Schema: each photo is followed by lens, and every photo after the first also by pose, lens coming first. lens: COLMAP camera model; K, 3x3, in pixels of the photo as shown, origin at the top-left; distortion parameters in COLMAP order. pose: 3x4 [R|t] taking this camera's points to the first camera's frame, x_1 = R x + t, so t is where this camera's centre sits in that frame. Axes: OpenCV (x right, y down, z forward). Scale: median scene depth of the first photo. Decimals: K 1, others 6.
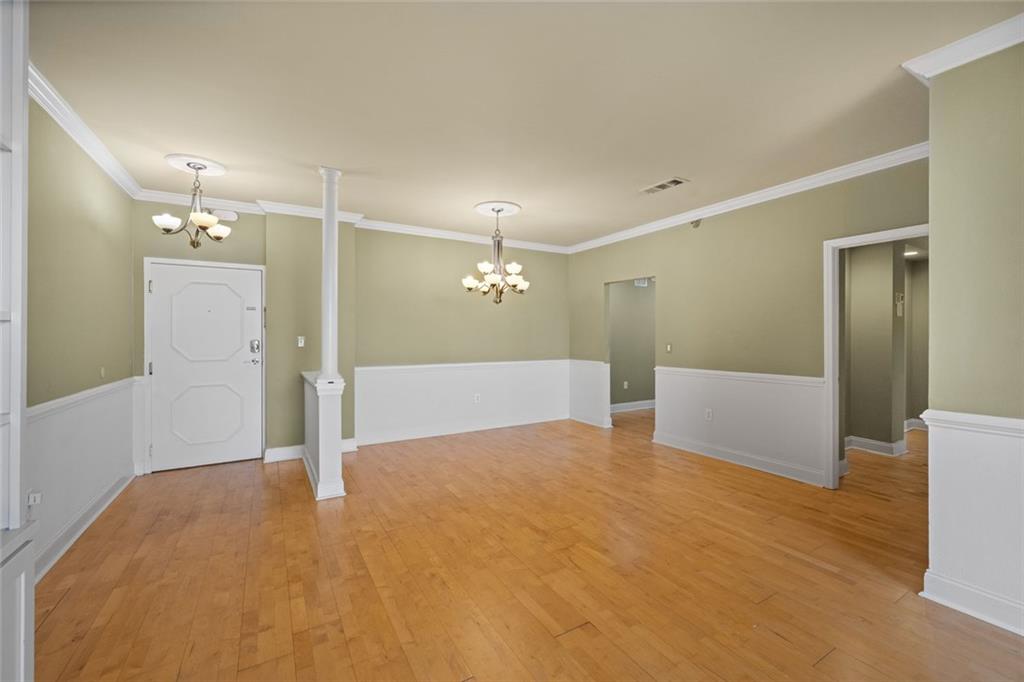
lens RADIAL K [[402.8, 0, 495.0], [0, 402.8, 338.3], [0, 0, 1]] dist [0.000963, 0.000120]
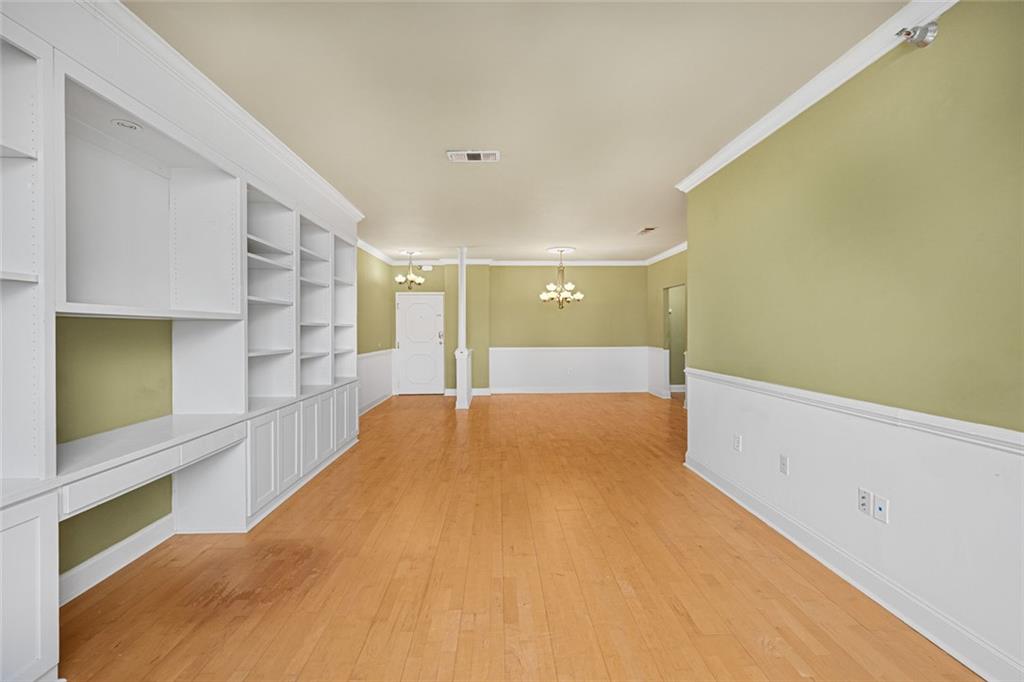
lens RADIAL K [[416.8, 0, 512.7], [0, 416.8, 332.0], [0, 0, 1]] dist [0.000021, 0.000051]
pose [[0.877551, 0.000720, -0.479482, 0.662008], [0.001142, 0.999993, 0.003591, -0.000639], [0.479481, -0.003699, 0.877544, -0.575855]]
